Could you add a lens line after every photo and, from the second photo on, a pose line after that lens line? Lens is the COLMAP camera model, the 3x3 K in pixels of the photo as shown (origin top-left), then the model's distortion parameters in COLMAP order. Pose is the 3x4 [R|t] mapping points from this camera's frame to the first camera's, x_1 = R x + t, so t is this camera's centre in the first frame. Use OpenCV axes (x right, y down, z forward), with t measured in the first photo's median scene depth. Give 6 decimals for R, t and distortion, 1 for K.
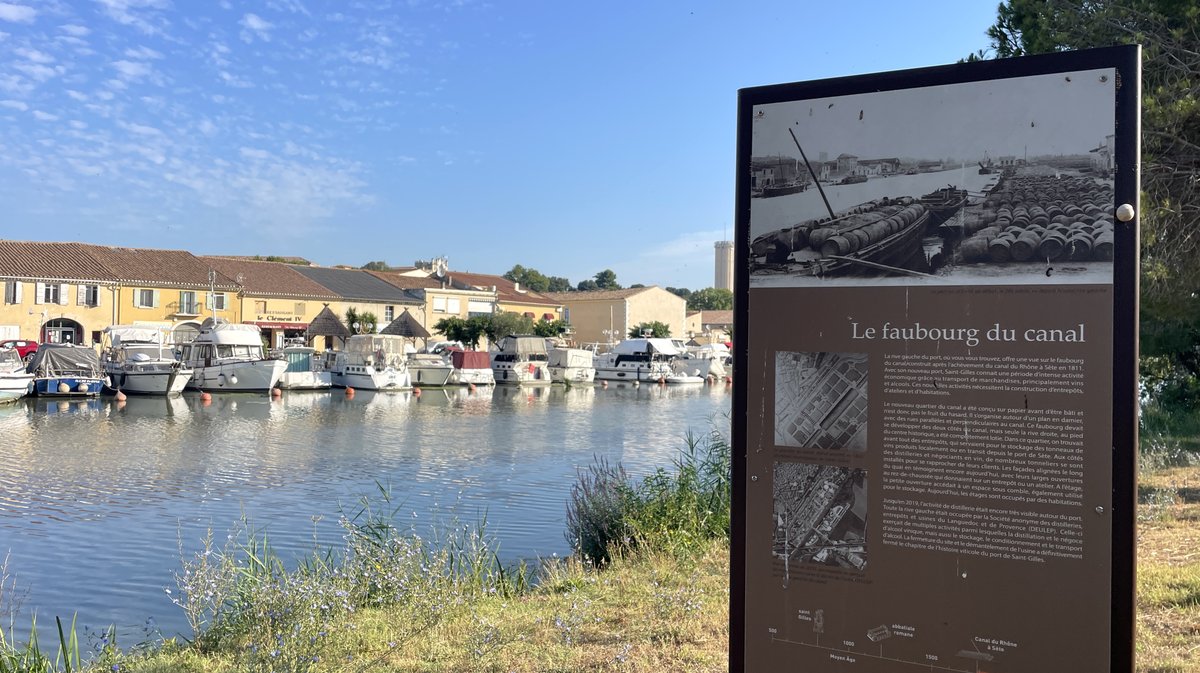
lens RADIAL K [[897.2, 0, 599.2], [0, 897.2, 333.5], [0, 0, 1]] dist [0.063458, -0.089000]
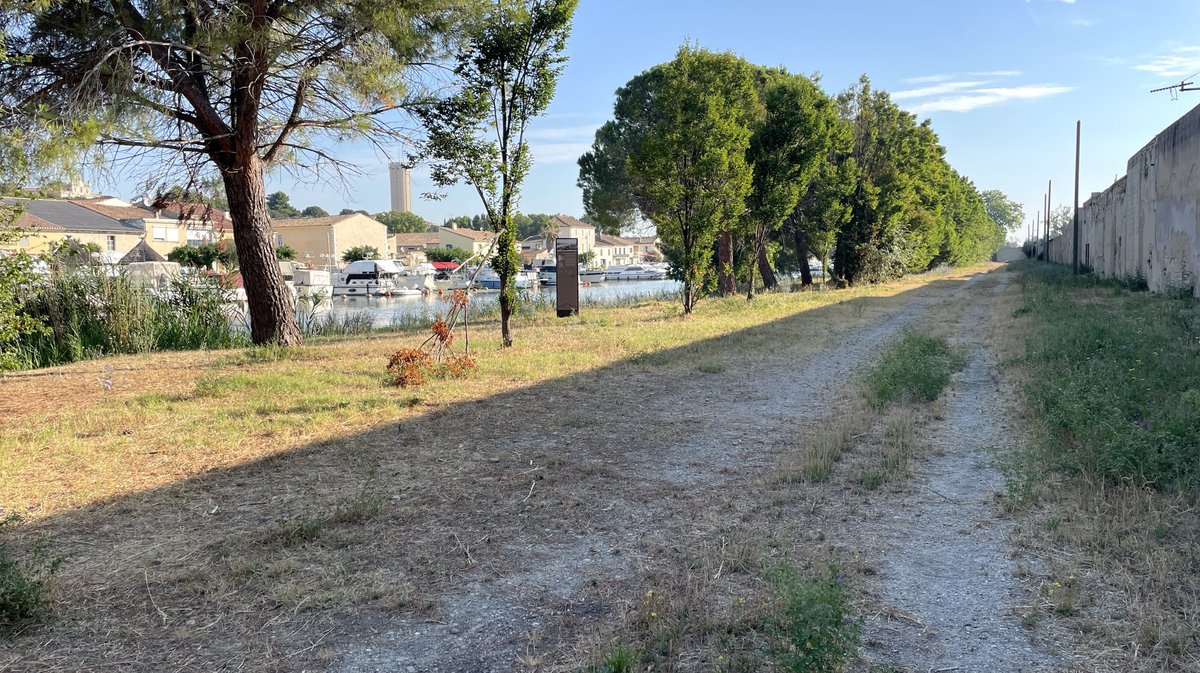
lens RADIAL K [[897.2, 0, 600.0], [0, 897.2, 335.8], [0, 0, 1]] dist [0.063458, -0.089000]
pose [[0.936638, -0.055625, 0.345855, -0.083393], [0.024300, 0.995251, 0.094260, -0.000031], [-0.349456, -0.079883, 0.933541, -0.253505]]
